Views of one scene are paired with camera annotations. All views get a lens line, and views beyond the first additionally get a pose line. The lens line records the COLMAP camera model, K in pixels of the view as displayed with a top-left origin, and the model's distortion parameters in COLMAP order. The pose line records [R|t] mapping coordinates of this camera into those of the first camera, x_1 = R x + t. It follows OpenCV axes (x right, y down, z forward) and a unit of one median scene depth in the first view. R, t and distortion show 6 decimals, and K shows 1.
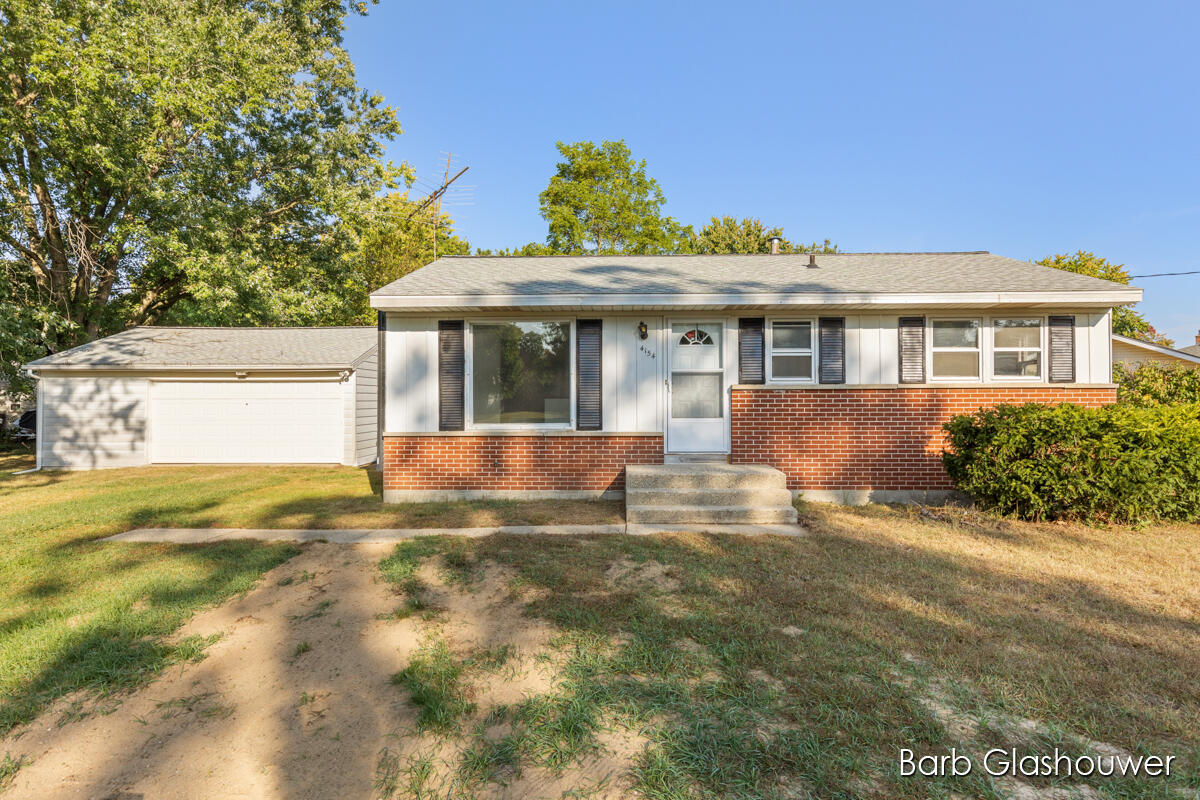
lens RADIAL K [[702.2, 0, 601.5], [0, 702.2, 390.7], [0, 0, 1]] dist [0.003980, -0.002199]
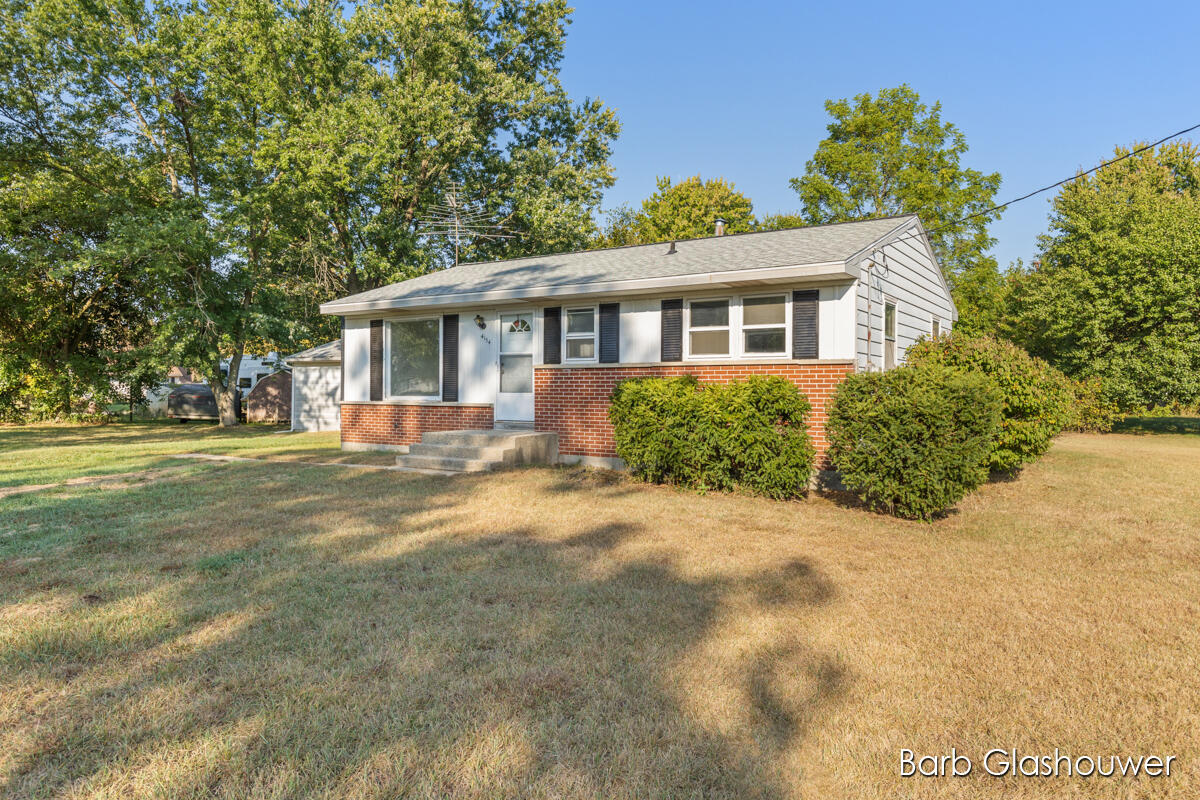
lens RADIAL K [[806.9, 0, 608.1], [0, 806.9, 398.3], [0, 0, 1]] dist [0.021928, 0.000425]
pose [[0.848198, 0.010339, -0.529578, 0.995729], [-0.001899, 0.999862, 0.016478, 0.024972], [0.529676, -0.012971, 0.848101, -0.092954]]
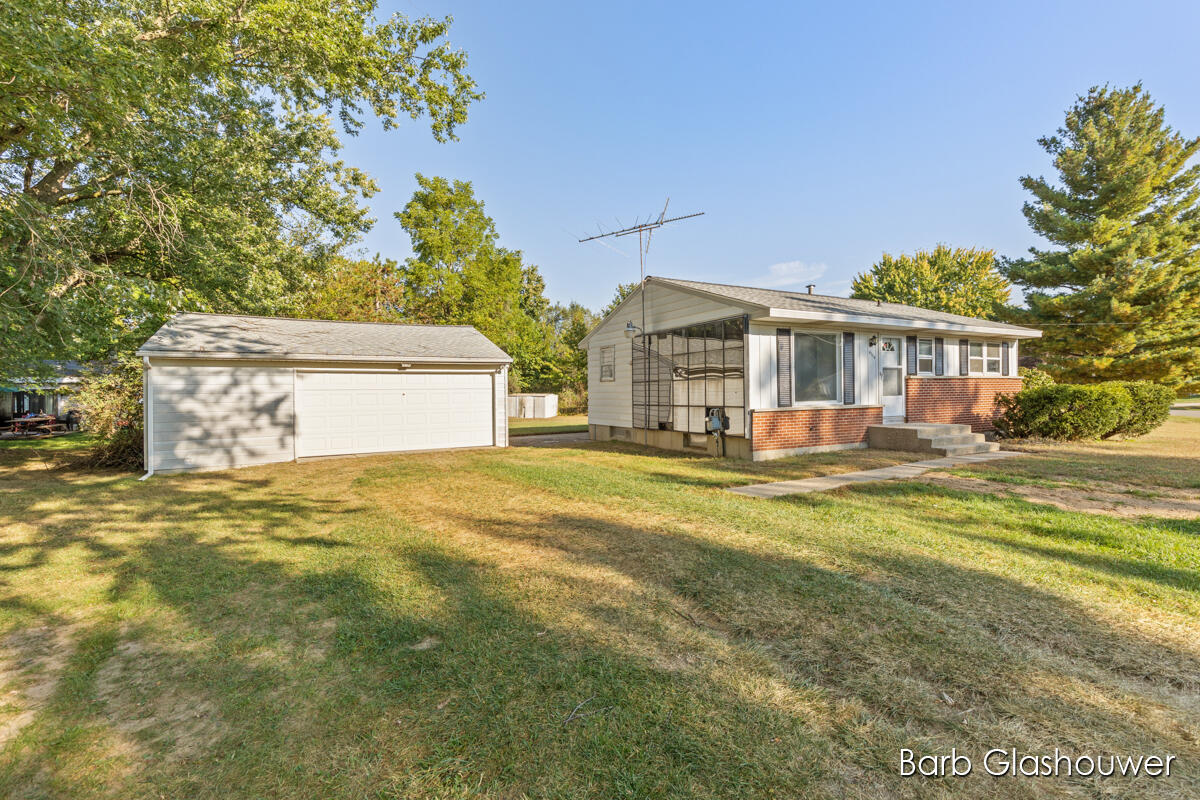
lens RADIAL K [[541.6, 0, 596.4], [0, 541.6, 397.5], [0, 0, 1]] dist [0.003709, -0.000455]
pose [[0.860341, -0.015666, 0.509478, -1.086624], [0.006863, 0.999793, 0.019152, 0.013012], [-0.509673, -0.012981, 0.860270, 0.264663]]
